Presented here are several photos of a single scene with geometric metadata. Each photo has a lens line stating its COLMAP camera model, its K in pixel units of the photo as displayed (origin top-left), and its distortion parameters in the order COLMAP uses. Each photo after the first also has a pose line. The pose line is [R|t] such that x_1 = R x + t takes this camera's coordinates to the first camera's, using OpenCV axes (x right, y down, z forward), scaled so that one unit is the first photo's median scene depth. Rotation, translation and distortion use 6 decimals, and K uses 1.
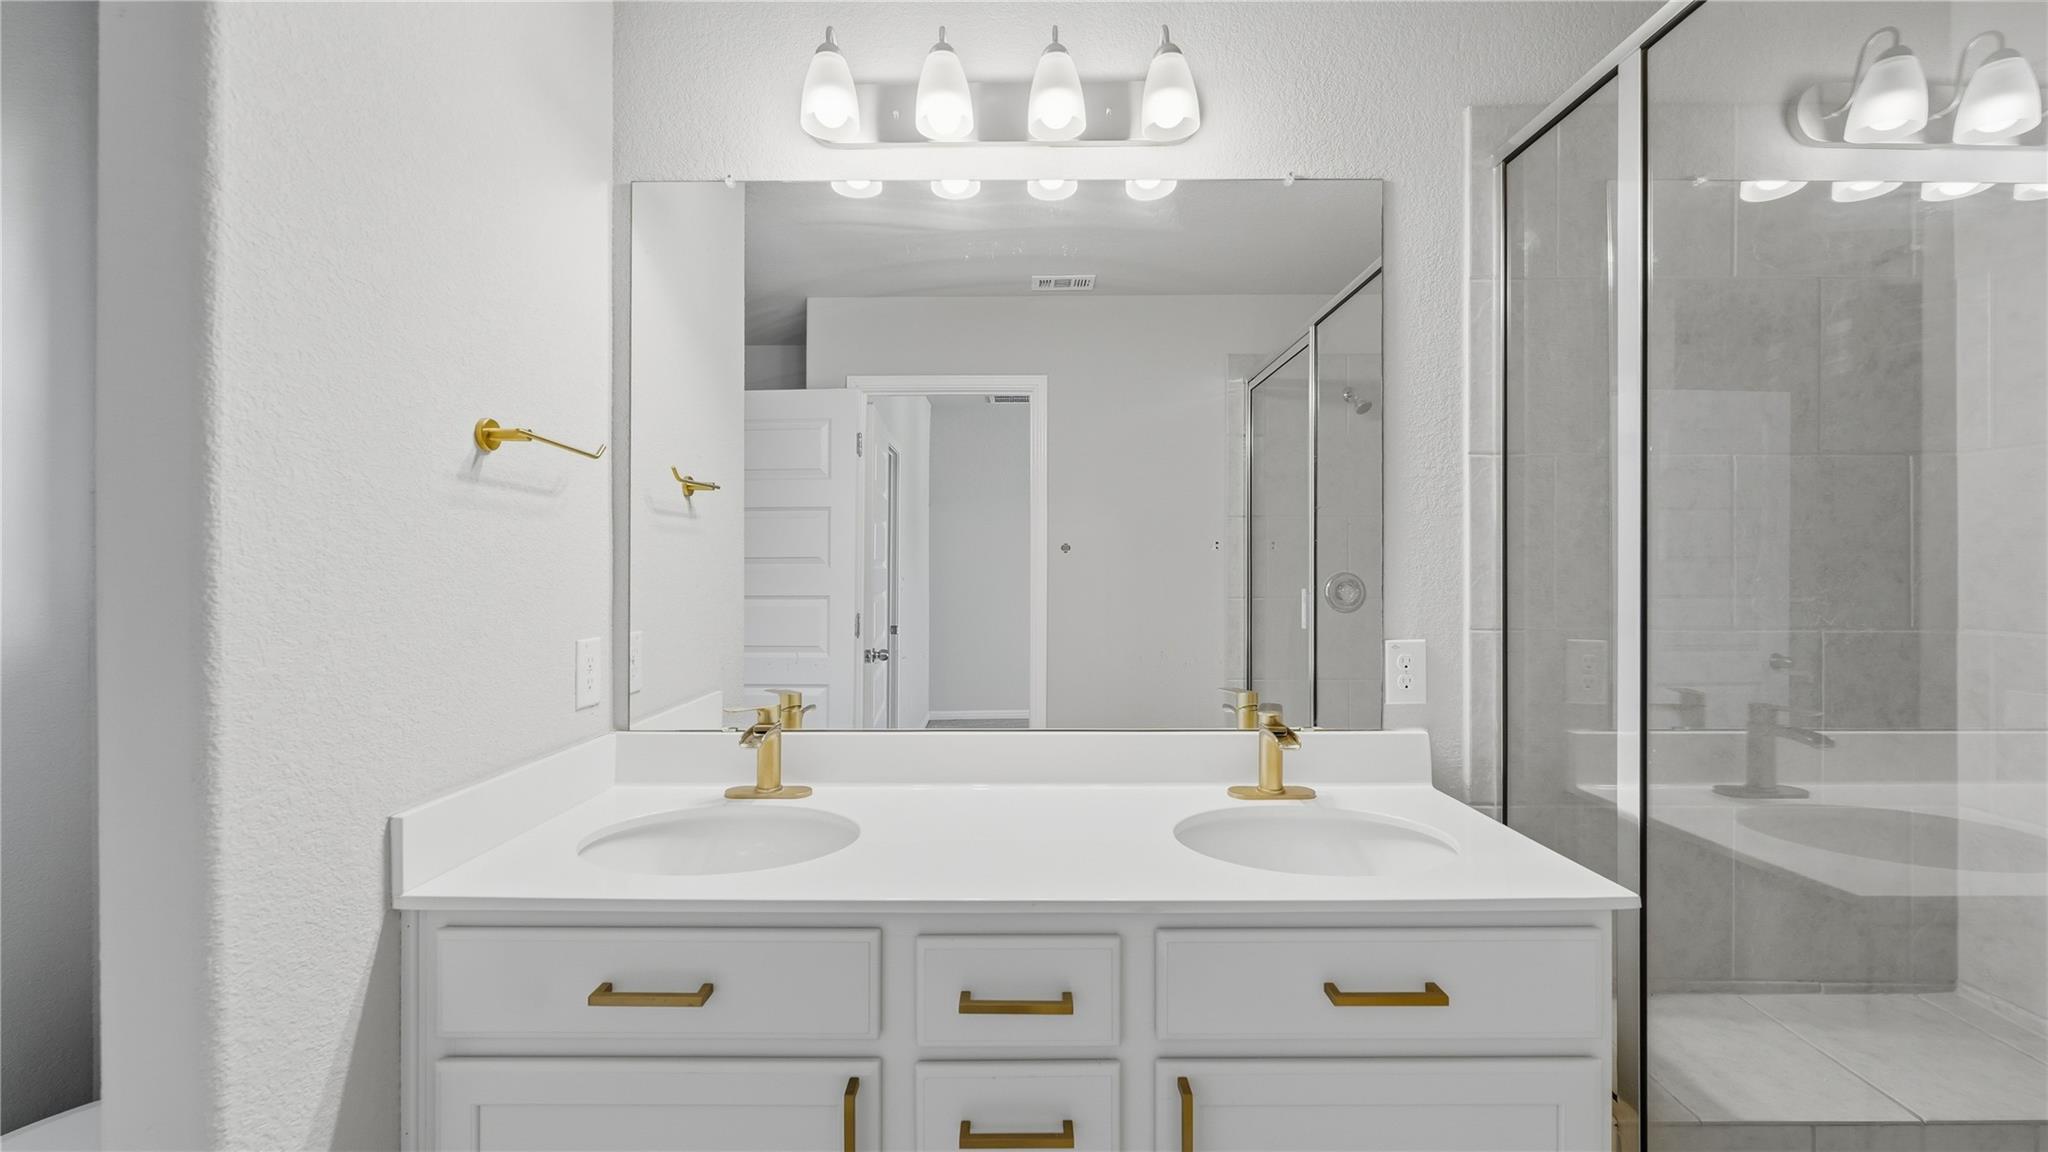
lens RADIAL K [[822.0, 0, 1019.2], [0, 822.0, 577.3], [0, 0, 1]] dist [0.001100, -0.000184]
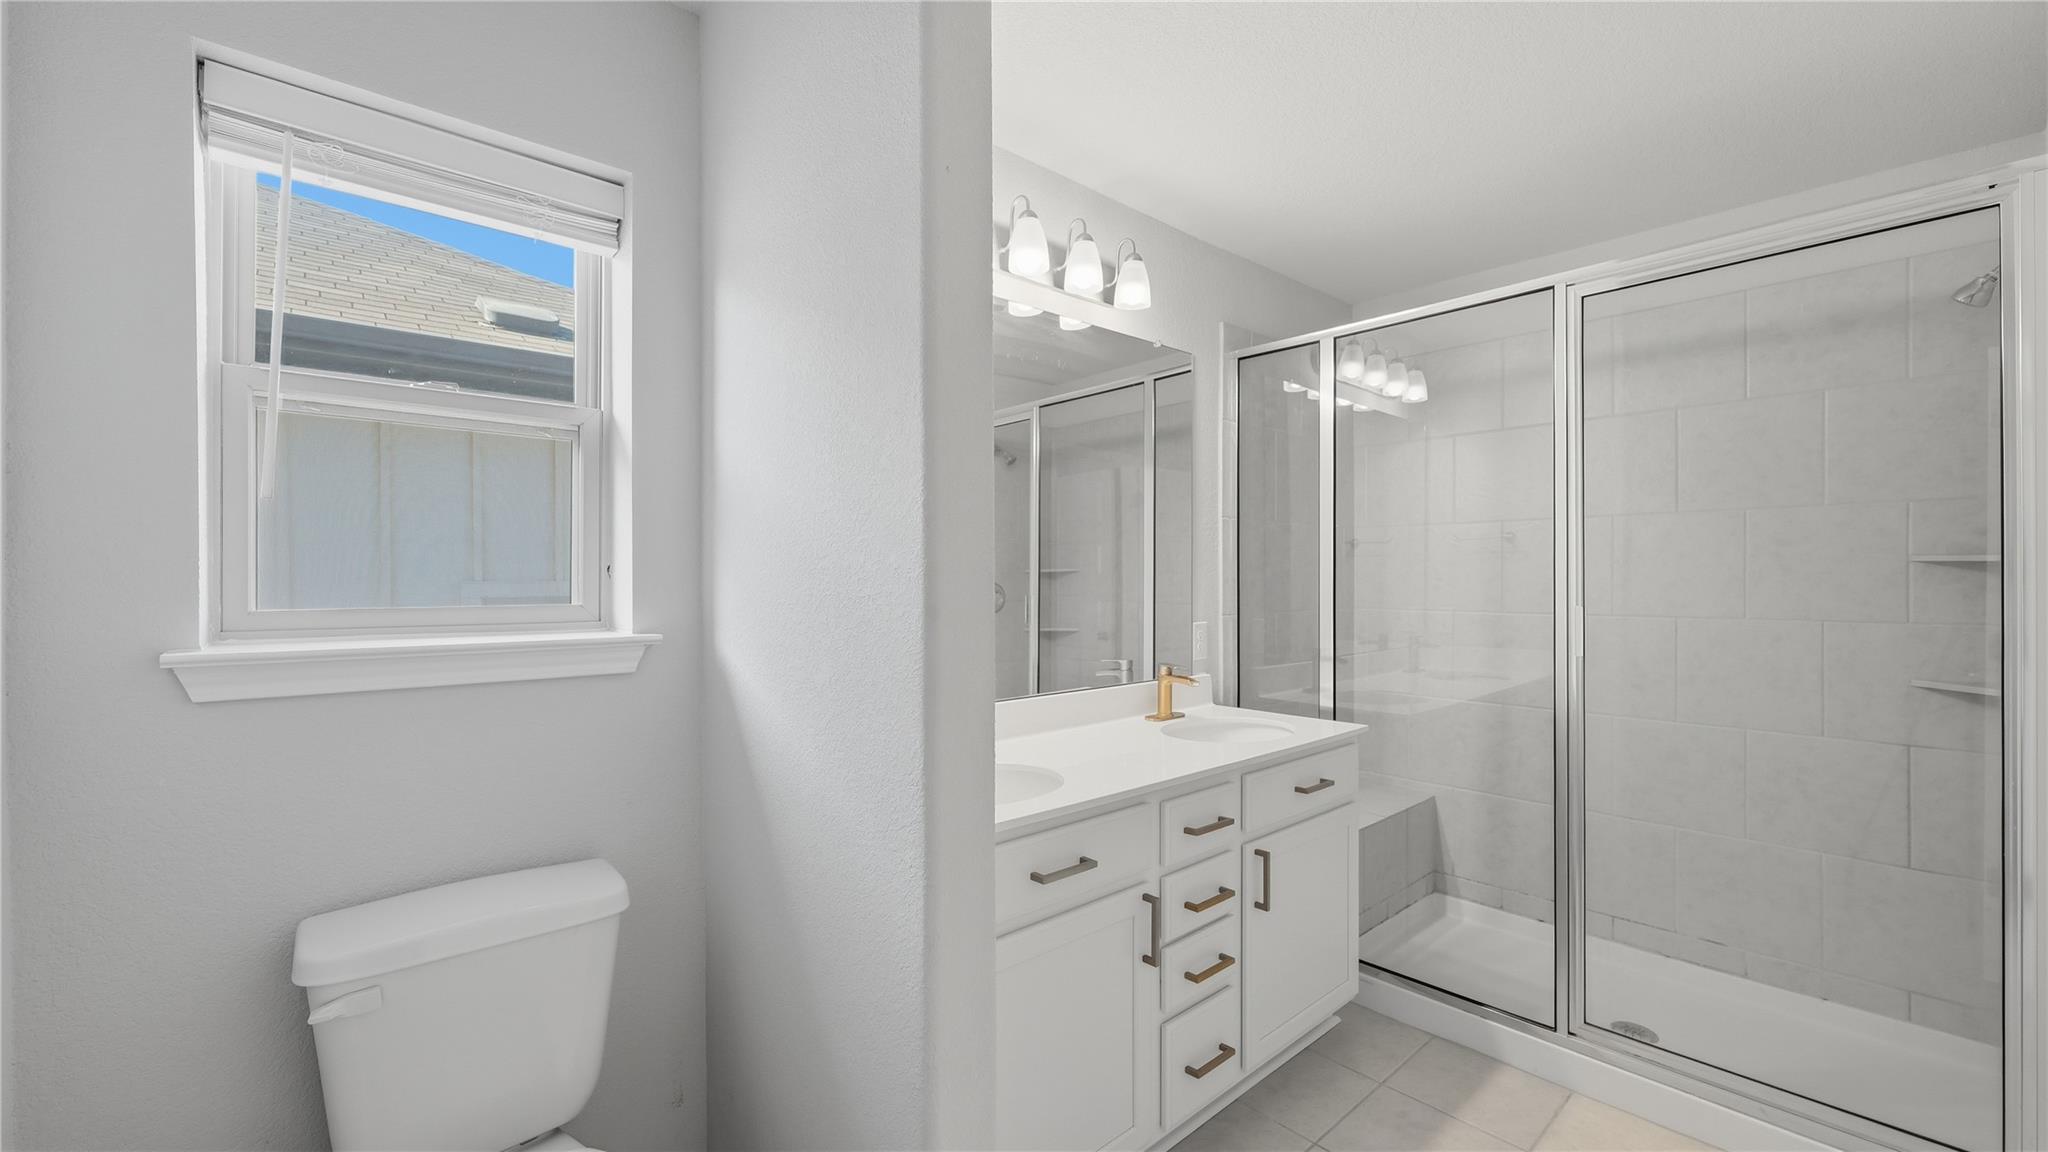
lens RADIAL K [[808.4, 0, 973.7], [0, 808.4, 612.8], [0, 0, 1]] dist [-0.000013, -0.000045]
pose [[0.765247, -0.027057, 0.643168, -0.999805], [0.010324, 0.999504, 0.029764, -0.001320], [-0.643654, -0.016137, 0.765147, -0.000674]]
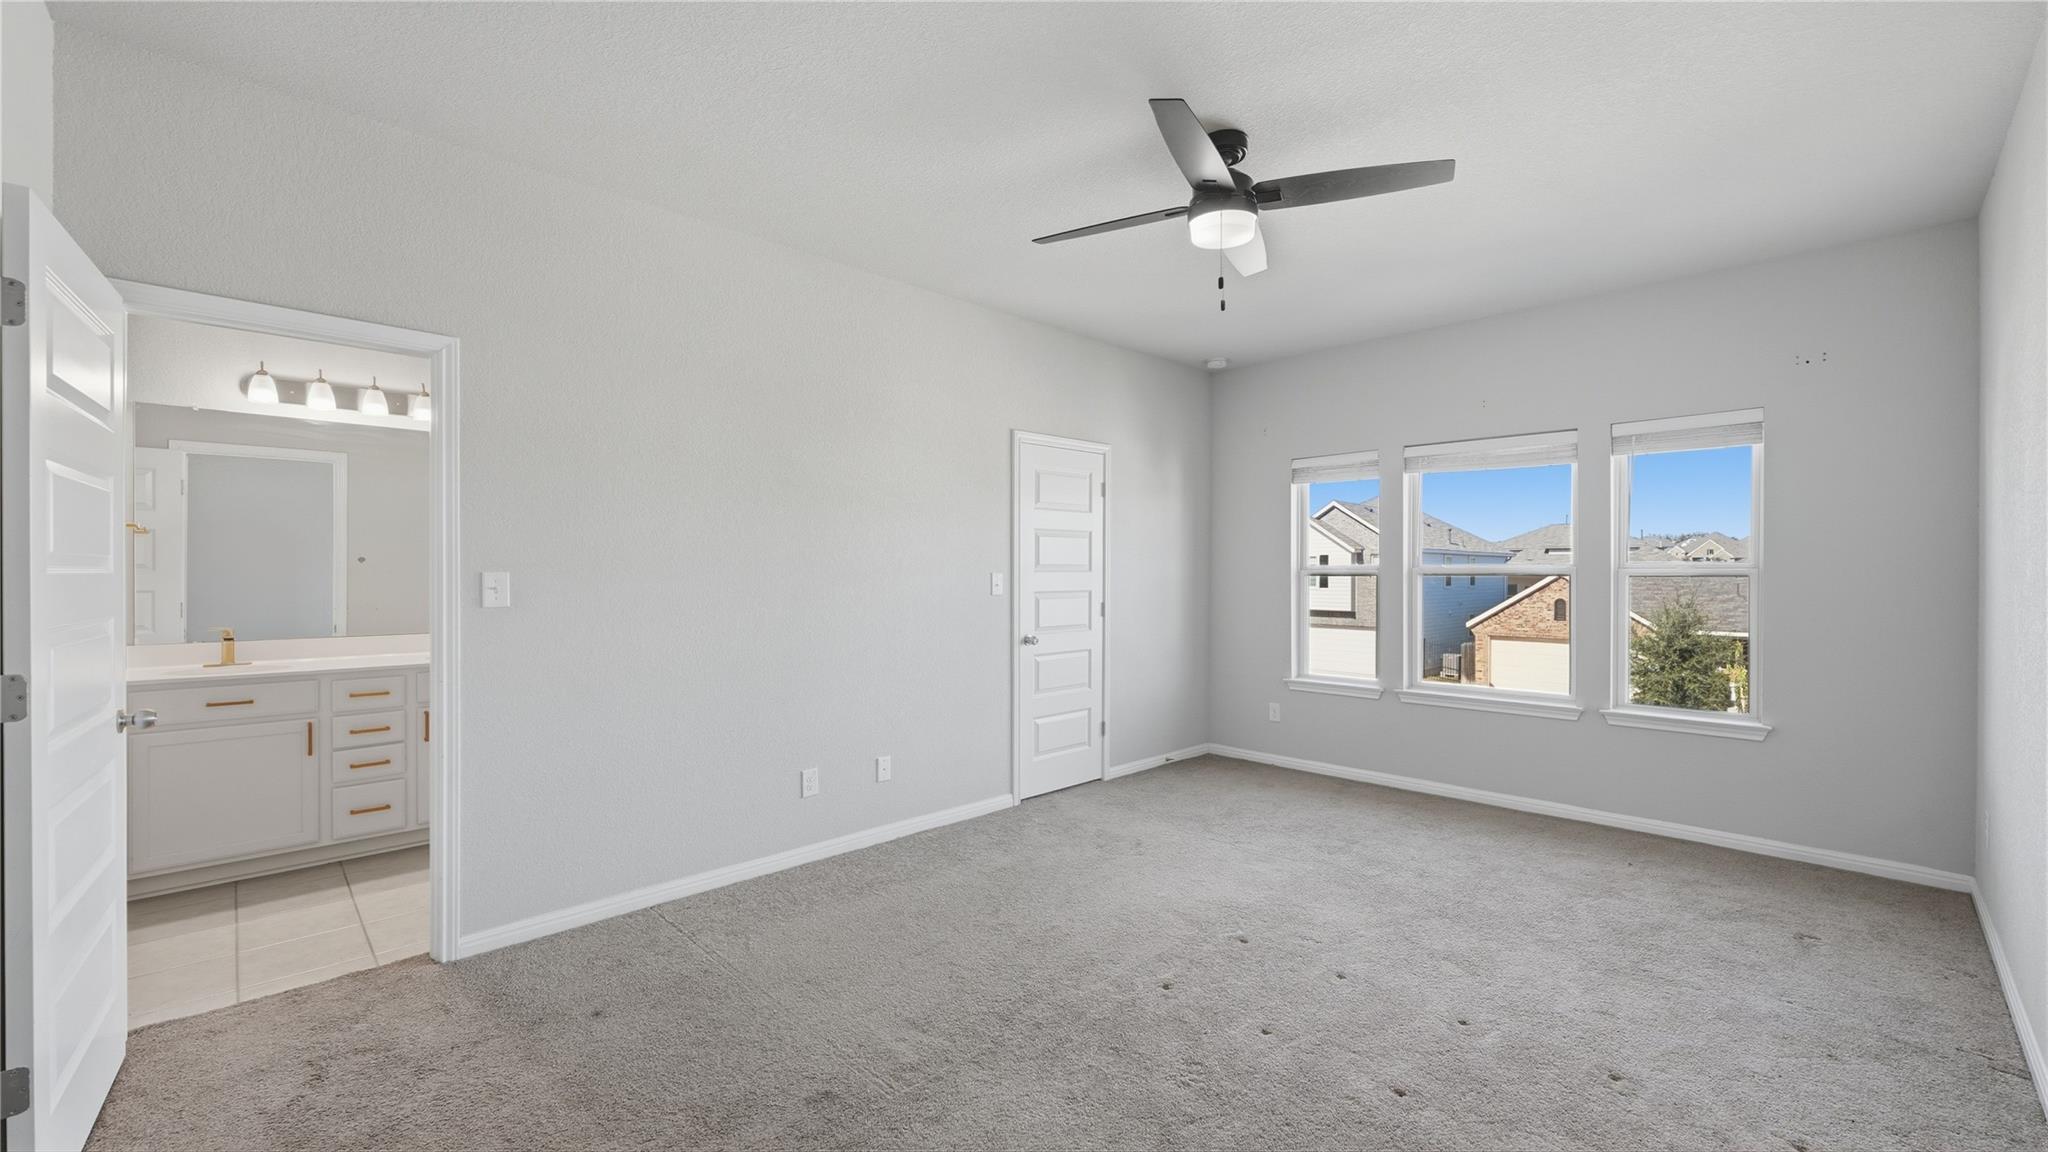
lens RADIAL K [[822.0, 0, 1019.2], [0, 822.0, 577.3], [0, 0, 1]] dist [0.001100, -0.000184]
pose [[0.719064, -0.001268, 0.694942, -0.309919], [0.001567, 0.999999, 0.000203, 0.003162], [-0.694942, 0.000943, 0.719065, -2.414054]]
